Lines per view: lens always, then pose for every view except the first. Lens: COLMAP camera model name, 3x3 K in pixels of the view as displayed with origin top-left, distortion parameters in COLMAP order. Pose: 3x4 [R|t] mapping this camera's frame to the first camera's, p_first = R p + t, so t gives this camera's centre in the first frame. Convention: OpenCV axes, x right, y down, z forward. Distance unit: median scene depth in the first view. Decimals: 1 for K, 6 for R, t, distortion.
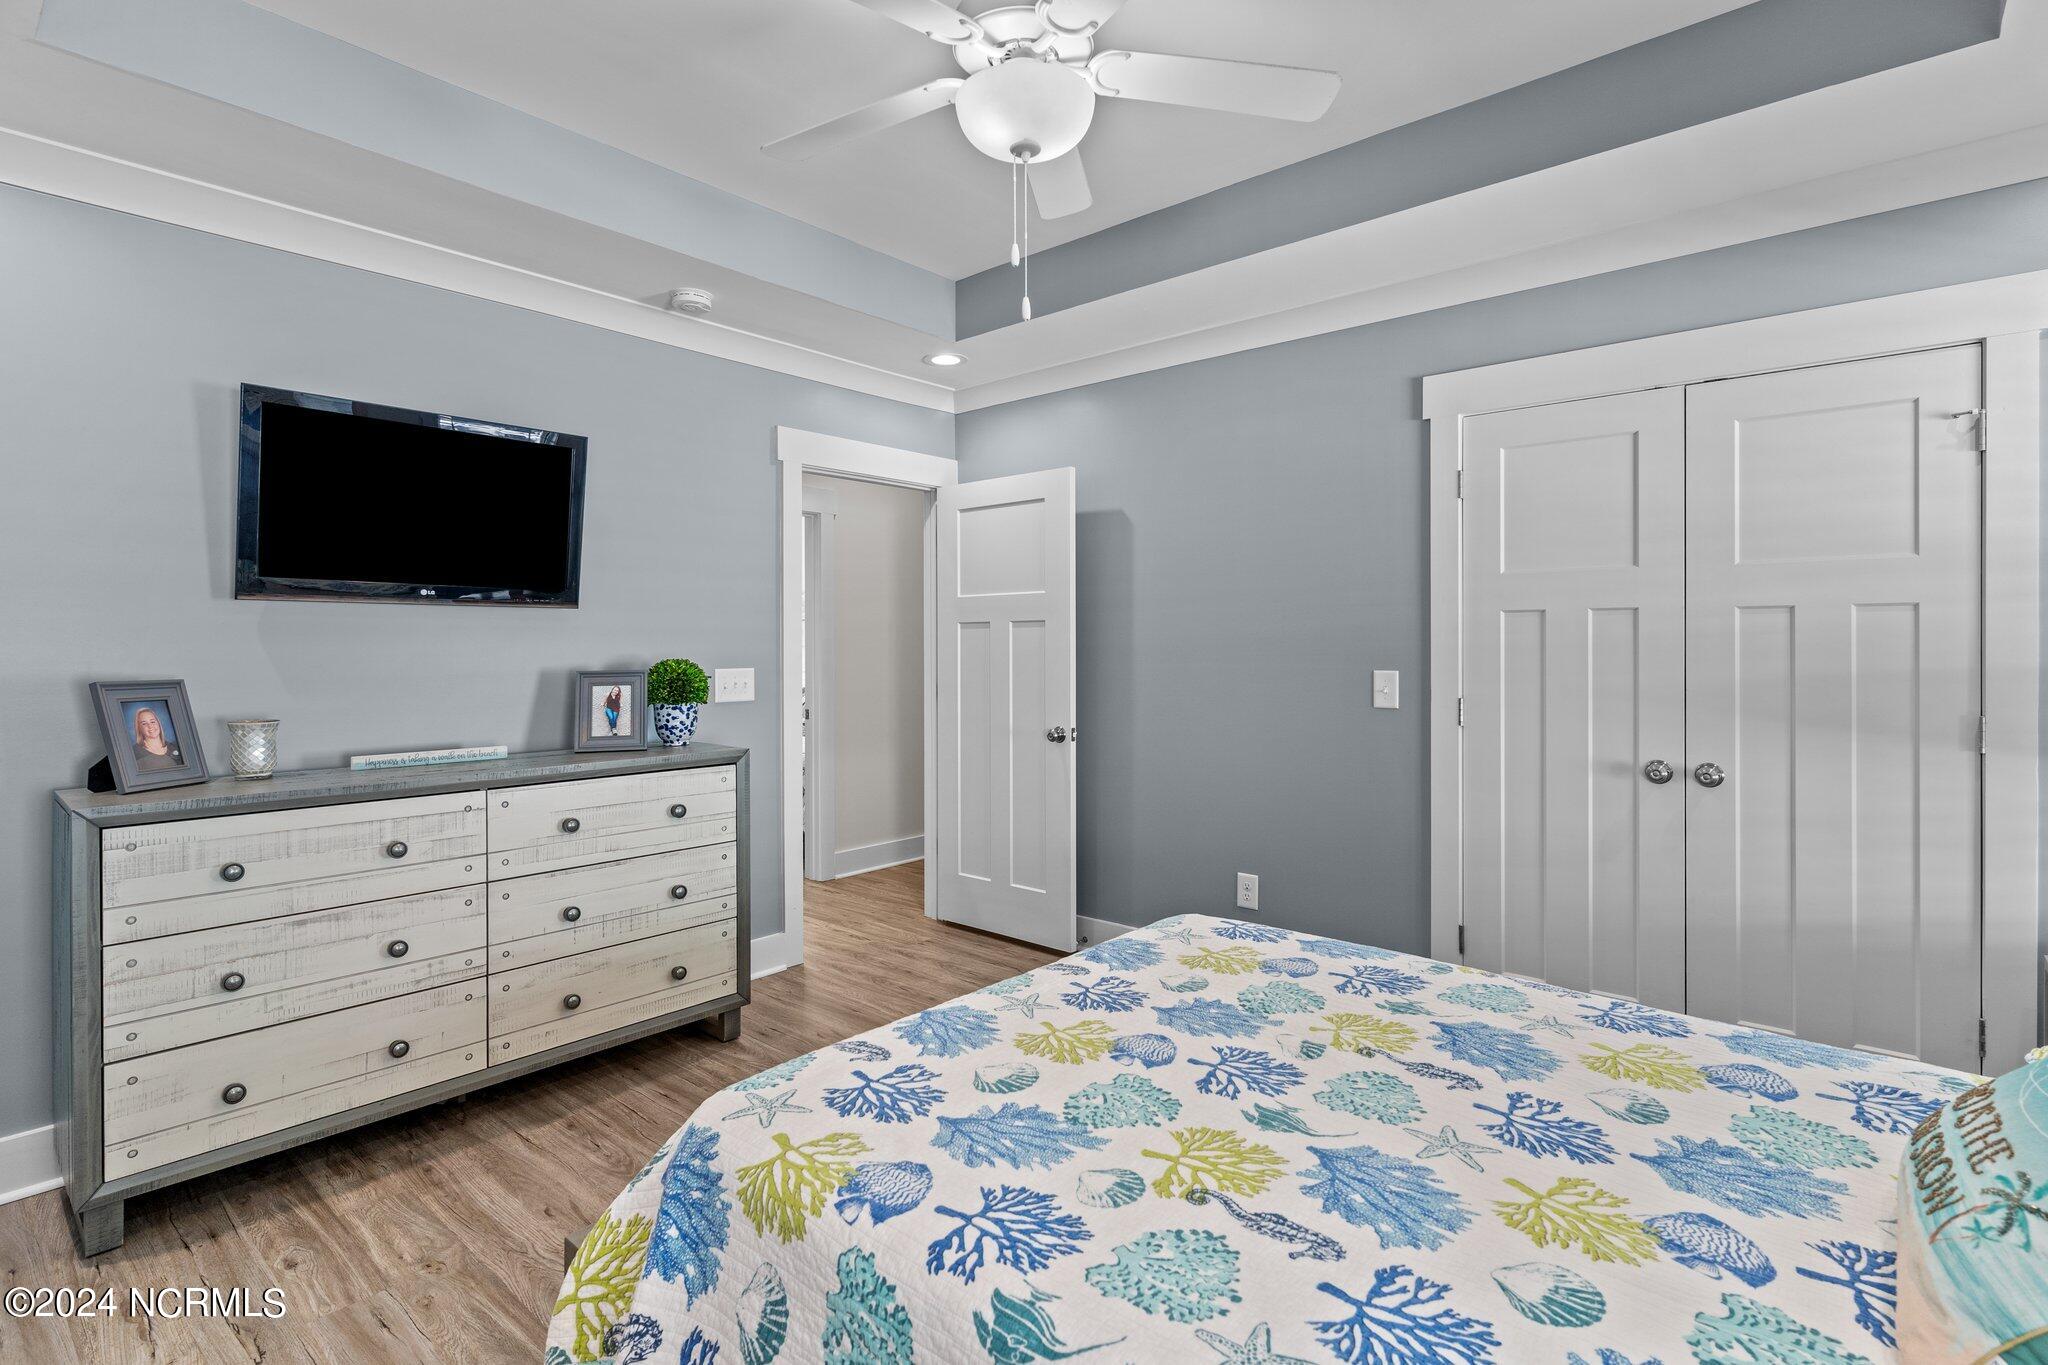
lens RADIAL K [[987.7, 0, 1021.5], [0, 987.7, 653.2], [0, 0, 1]] dist [0.003381, -0.000672]
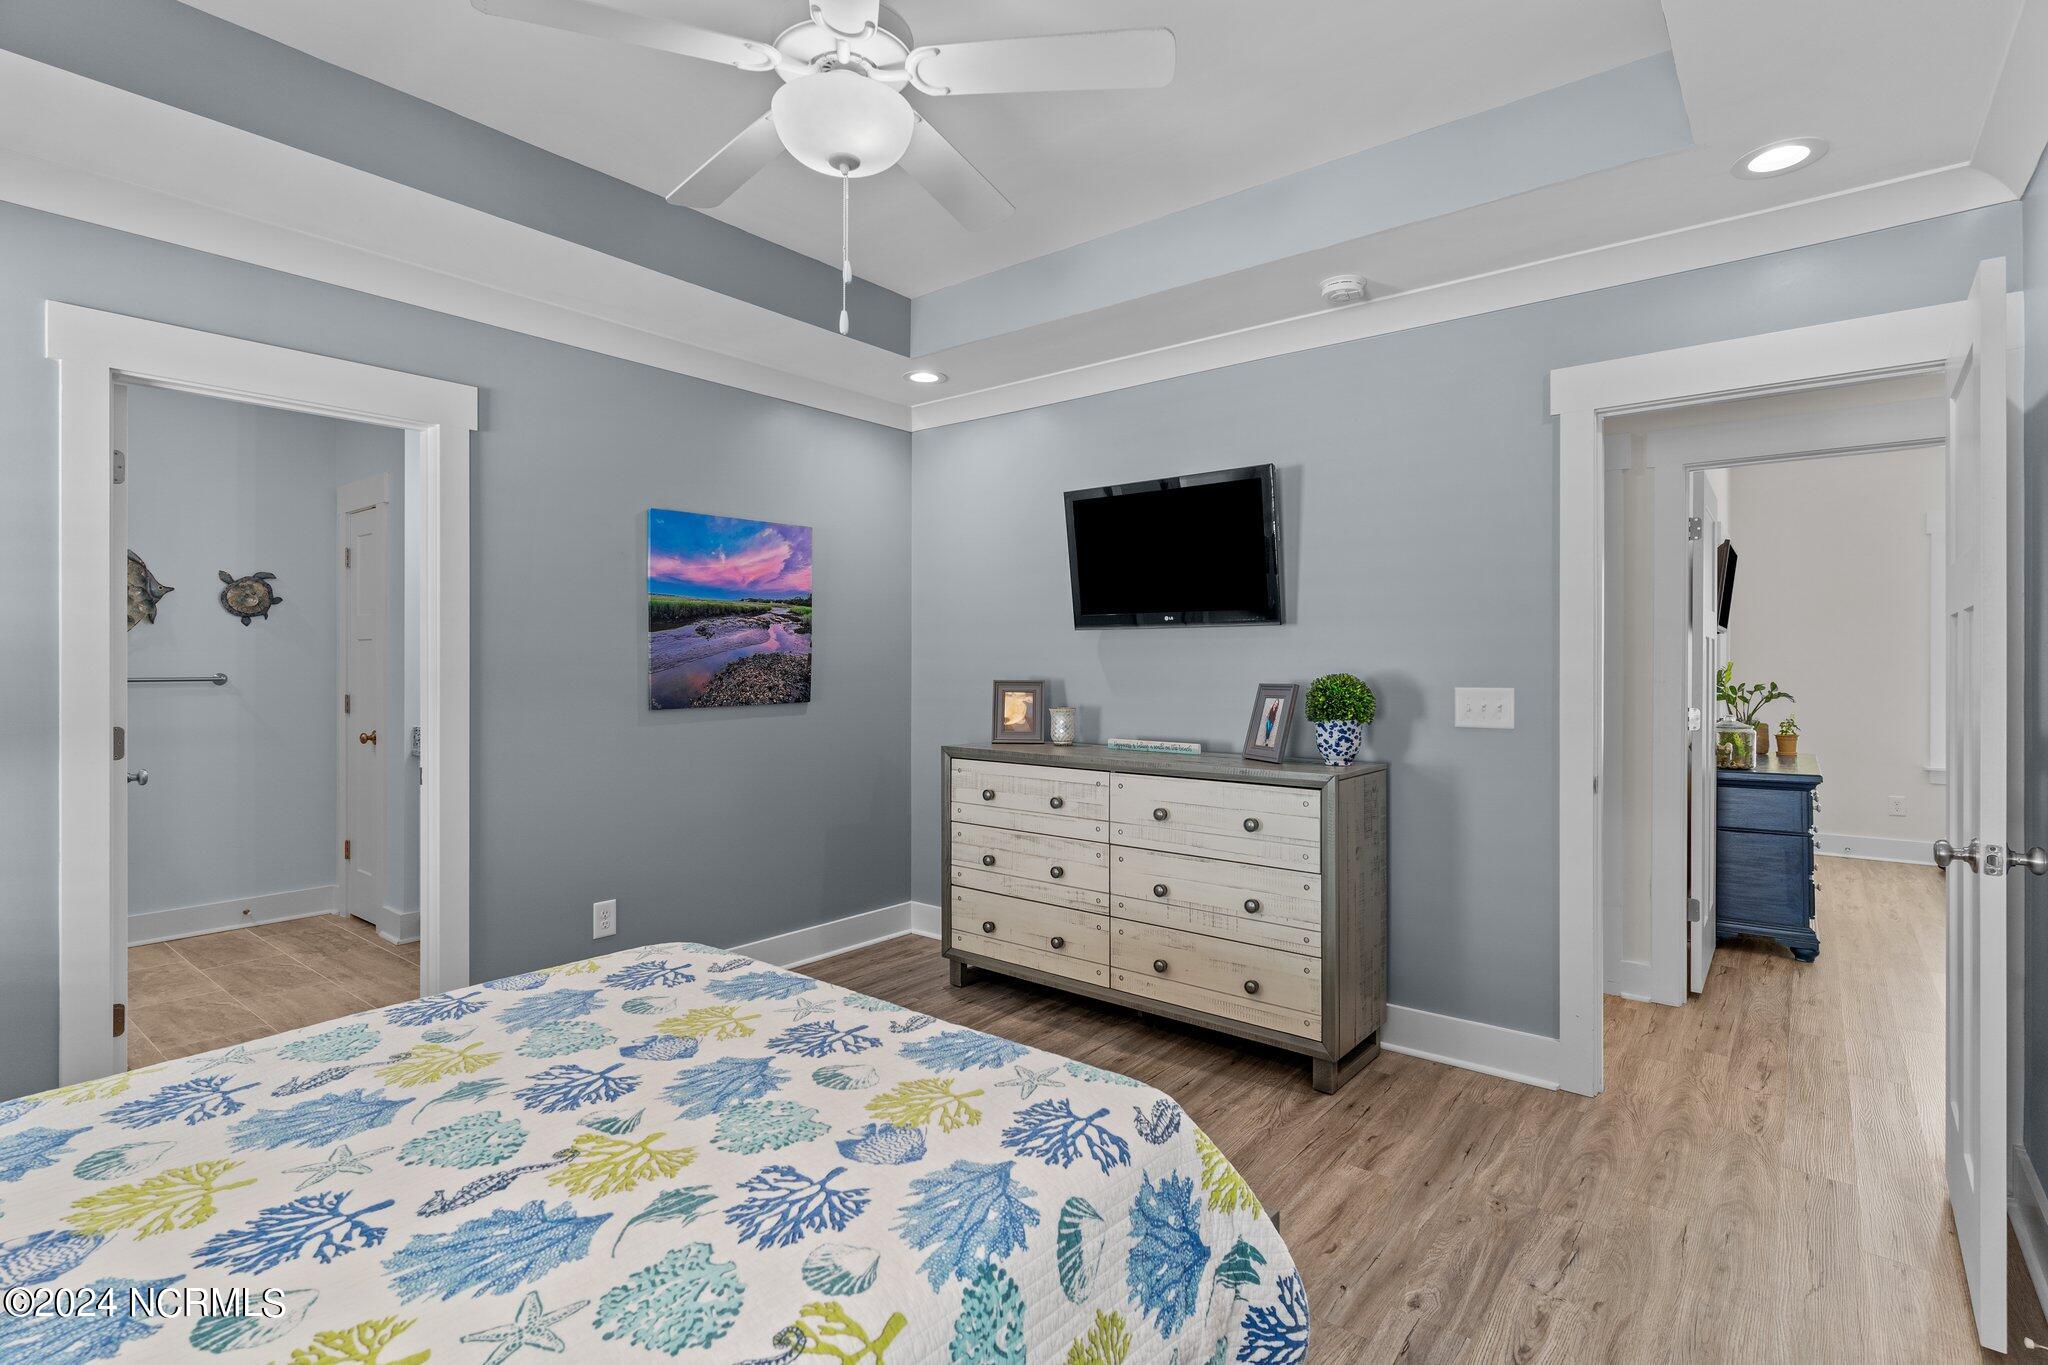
lens RADIAL K [[980.3, 0, 1018.9], [0, 980.3, 663.8], [0, 0, 1]] dist [0.000510, -0.001613]
pose [[0.040528, 0.004985, -0.999166, 0.725543], [-0.007700, 0.999959, 0.004677, -0.007588], [0.999149, 0.007504, 0.040565, 0.825005]]
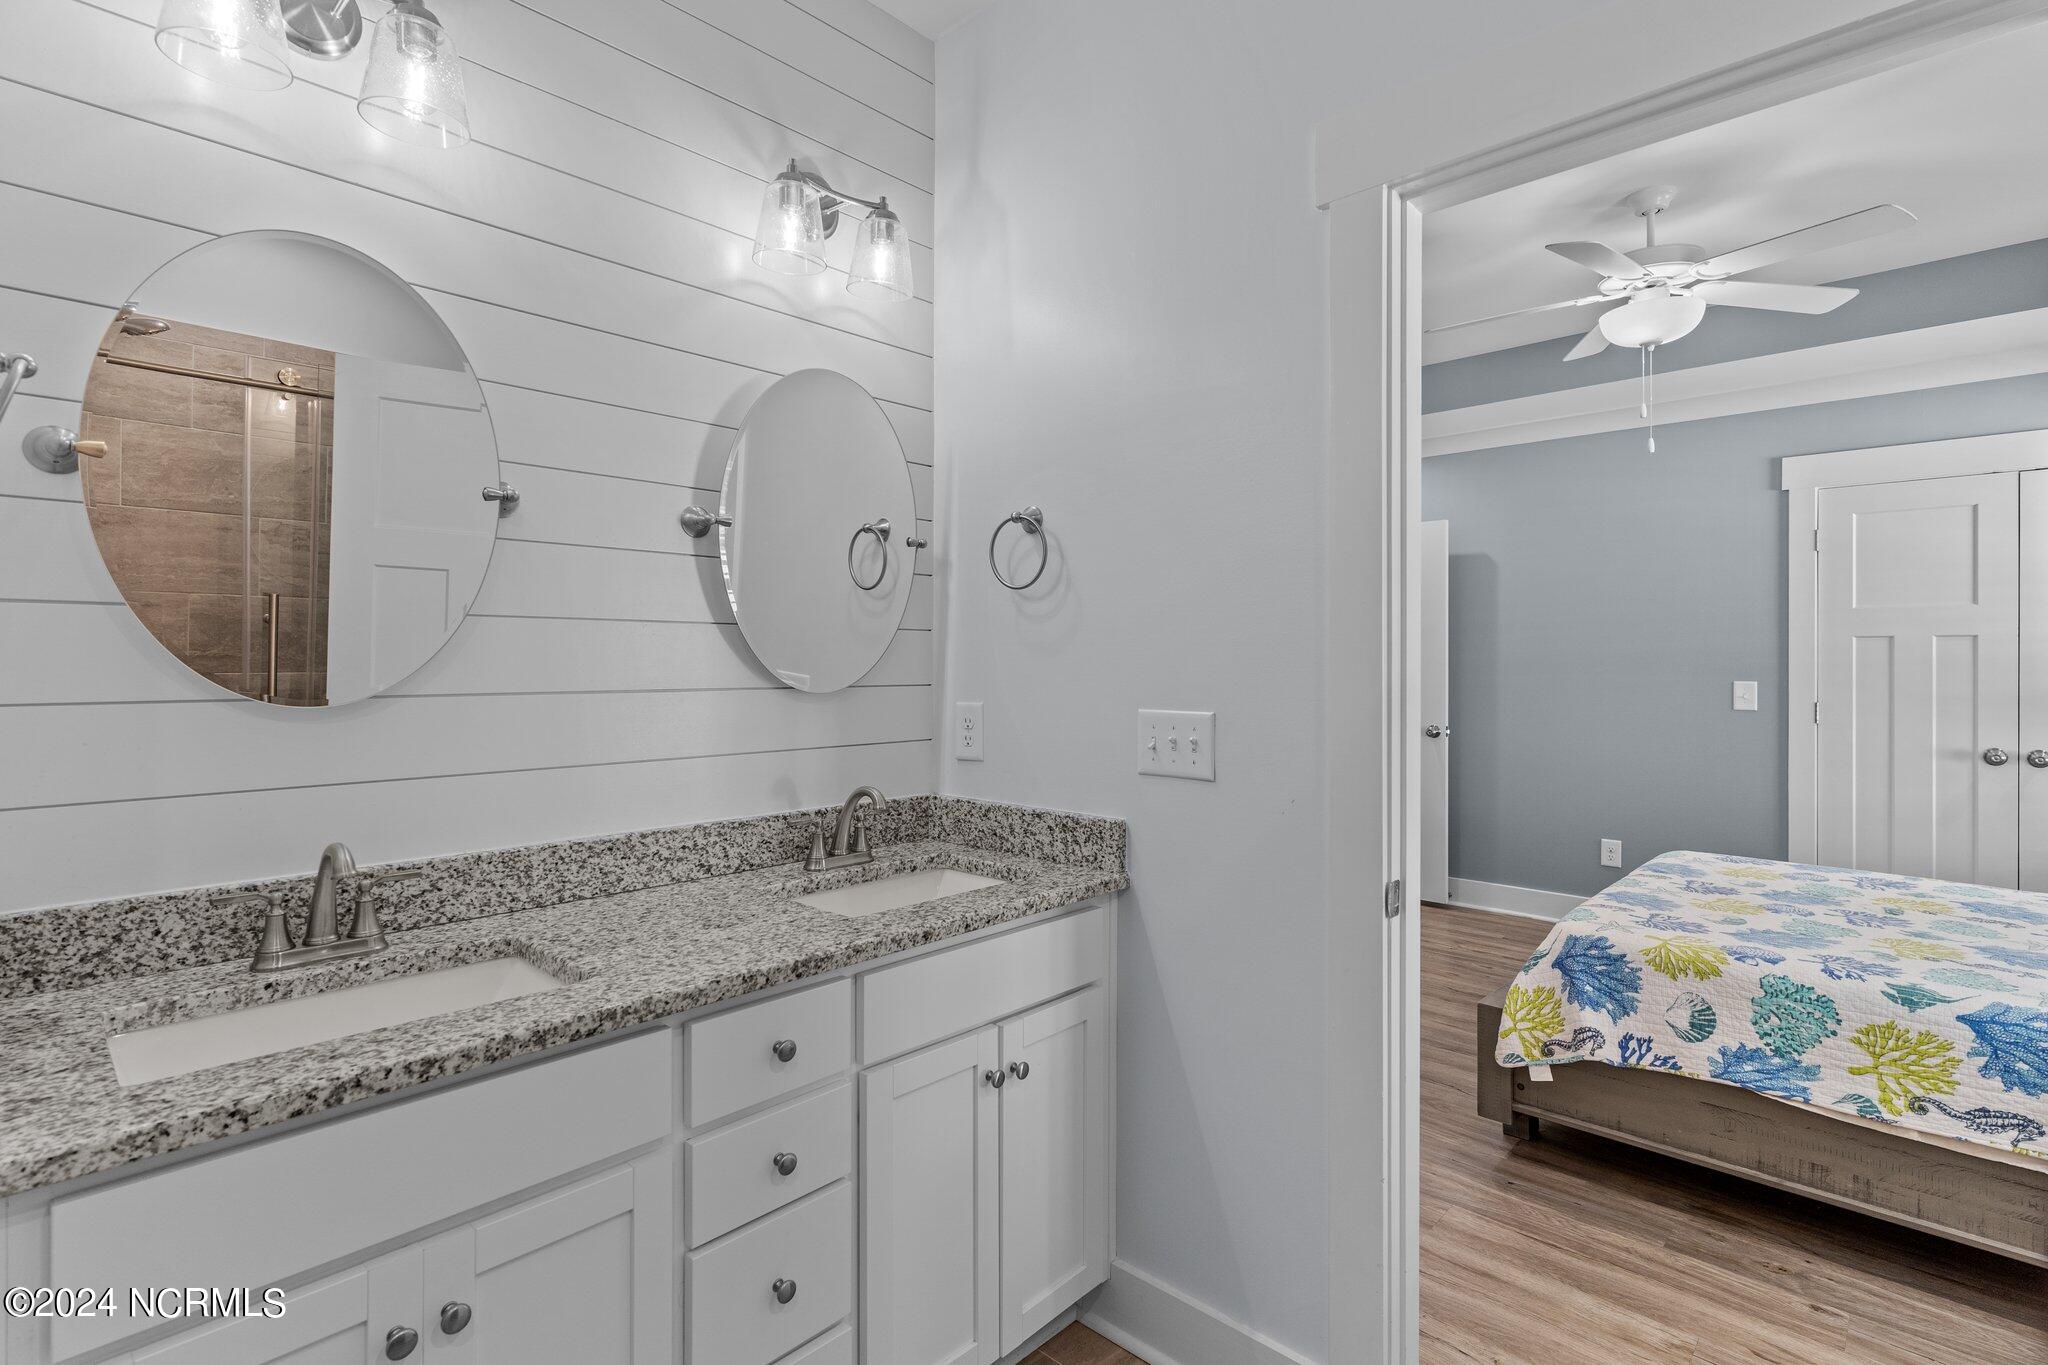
lens RADIAL K [[987.7, 0, 1021.5], [0, 987.7, 653.2], [0, 0, 1]] dist [0.003381, -0.000672]
pose [[0.999449, 0.007486, -0.032350, -0.684166], [-0.008139, 0.999765, -0.020113, 0.018436], [0.032192, 0.020365, 0.999274, -0.419265]]
